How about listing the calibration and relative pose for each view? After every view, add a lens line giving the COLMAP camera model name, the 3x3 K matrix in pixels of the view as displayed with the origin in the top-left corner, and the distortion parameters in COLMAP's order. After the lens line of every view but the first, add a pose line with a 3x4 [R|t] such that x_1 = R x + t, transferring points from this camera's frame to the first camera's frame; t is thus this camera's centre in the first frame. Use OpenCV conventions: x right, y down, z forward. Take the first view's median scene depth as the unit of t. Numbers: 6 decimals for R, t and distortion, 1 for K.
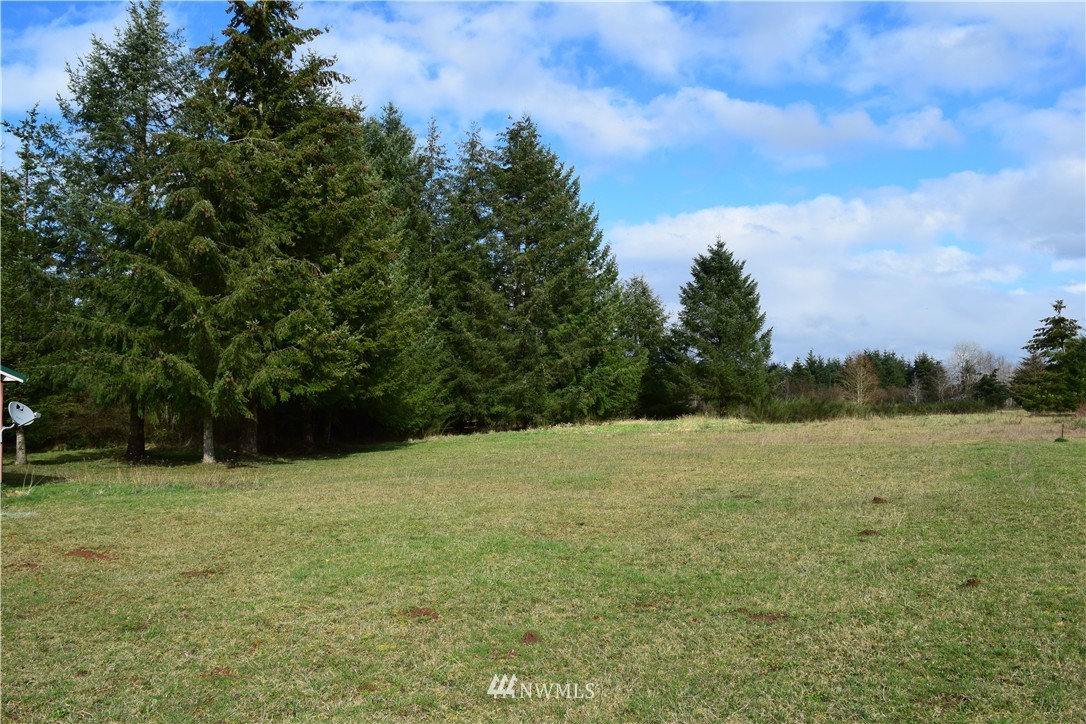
lens RADIAL K [[870.4, 0, 542.6], [0, 870.4, 324.3], [0, 0, 1]] dist [-0.097647, 0.003201]
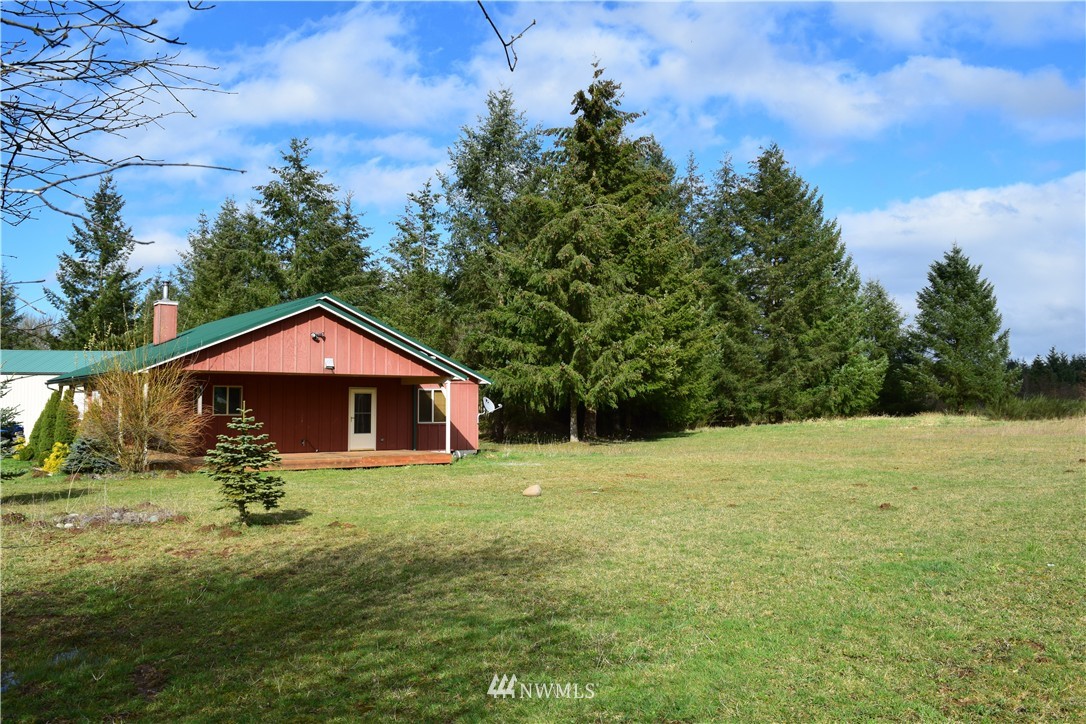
lens RADIAL K [[870.4, 0, 542.6], [0, 870.4, 324.3], [0, 0, 1]] dist [-0.097647, 0.003201]
pose [[0.970083, -0.010269, -0.242555, -0.043383], [0.010958, 0.999939, 0.001490, -0.013072], [0.242525, -0.004103, 0.970137, -0.161678]]
